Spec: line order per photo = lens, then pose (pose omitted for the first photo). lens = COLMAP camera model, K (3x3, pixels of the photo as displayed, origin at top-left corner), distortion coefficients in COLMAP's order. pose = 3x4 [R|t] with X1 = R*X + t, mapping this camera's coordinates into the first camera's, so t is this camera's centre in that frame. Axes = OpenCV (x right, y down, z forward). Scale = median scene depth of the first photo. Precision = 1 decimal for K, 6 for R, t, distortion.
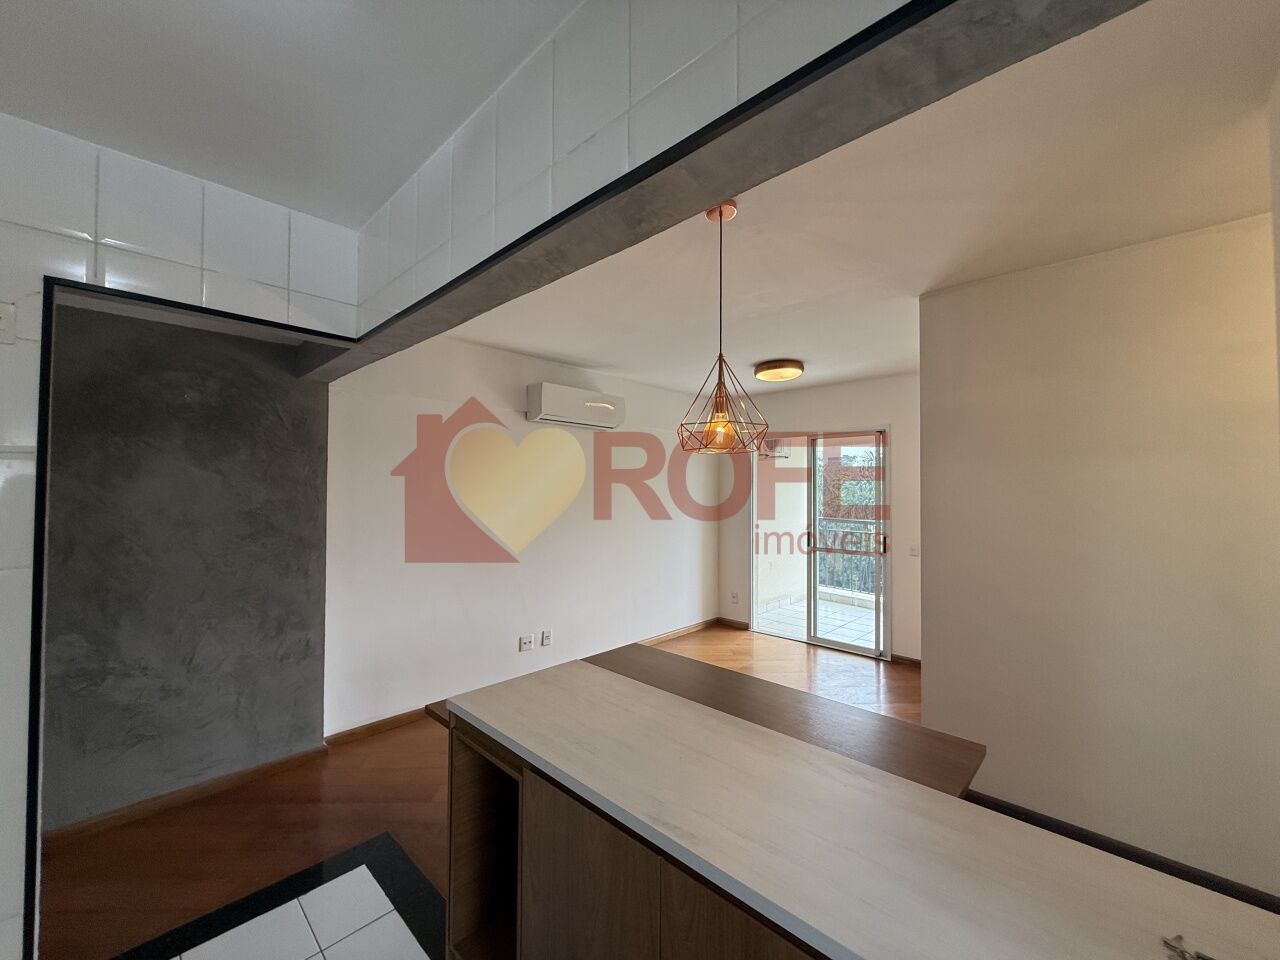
lens RADIAL K [[508.2, 0, 639.1], [0, 508.2, 482.5], [0, 0, 1]] dist [-0.000279, -0.000711]
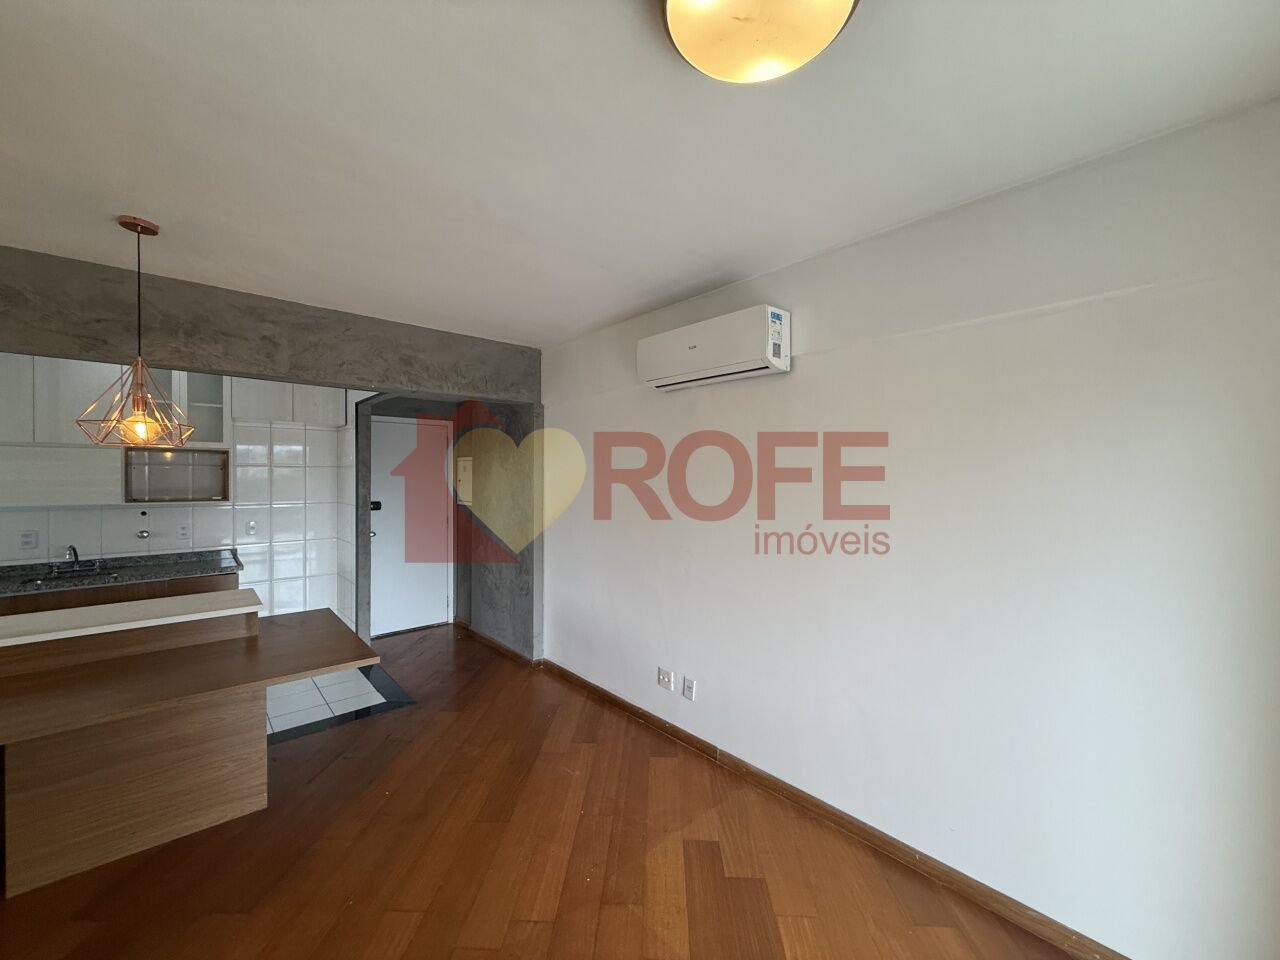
lens RADIAL K [[508.2, 0, 639.3], [0, 508.2, 477.9], [0, 0, 1]] dist [-0.000279, -0.000711]
pose [[-0.083850, -0.001539, -0.996477, 0.788181], [0.012161, 0.999923, -0.002567, 0.015519], [0.996404, -0.012333, -0.083825, 1.458977]]
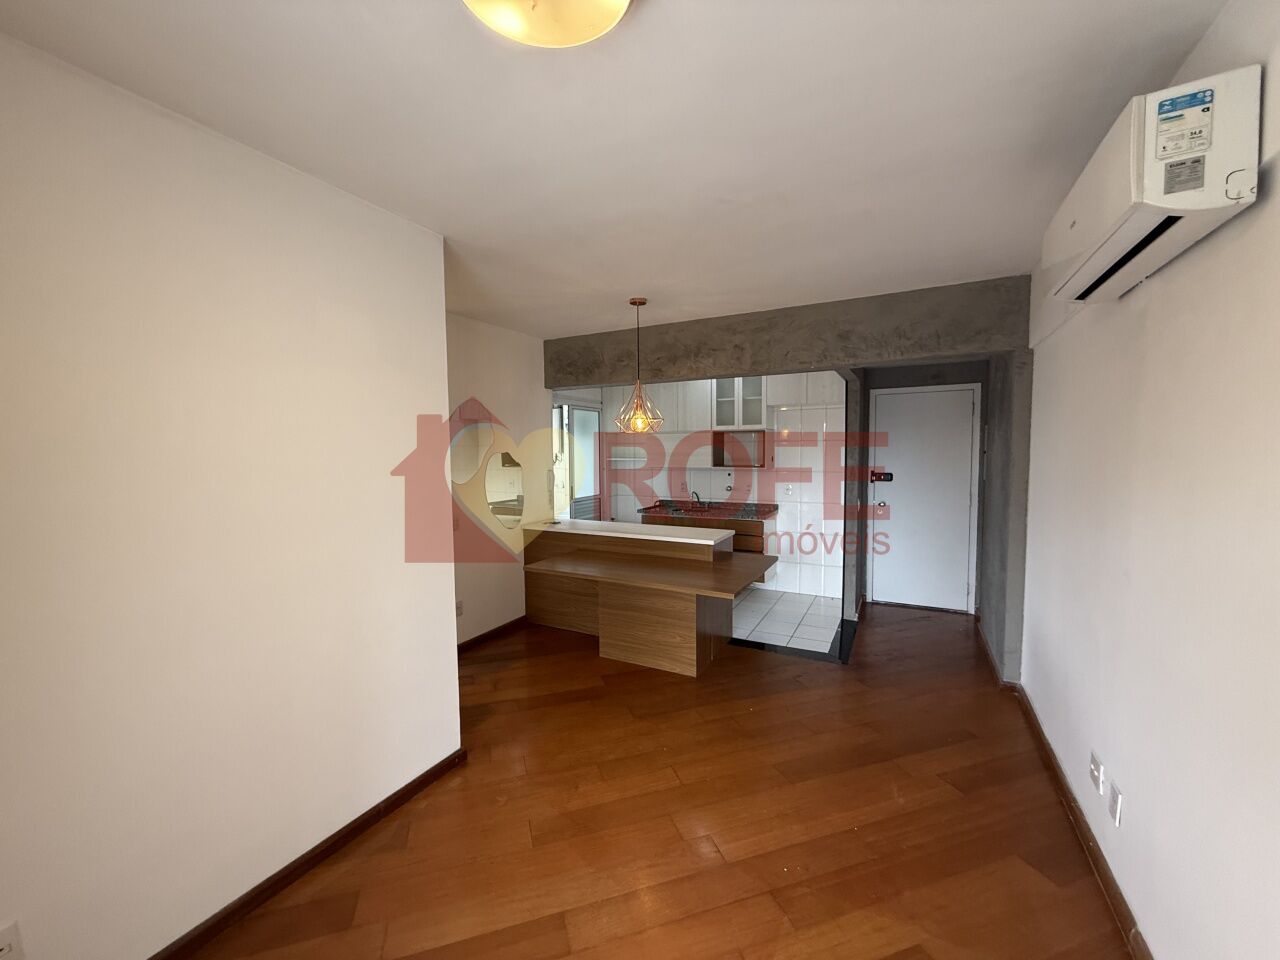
lens RADIAL K [[508.2, 0, 634.8], [0, 508.2, 478.0], [0, 0, 1]] dist [-0.000279, -0.000711]
pose [[-0.964915, 0.017915, -0.261951, 0.454618], [0.008199, 0.999239, 0.038138, 0.023528], [0.262435, 0.034652, -0.964327, 1.897264]]
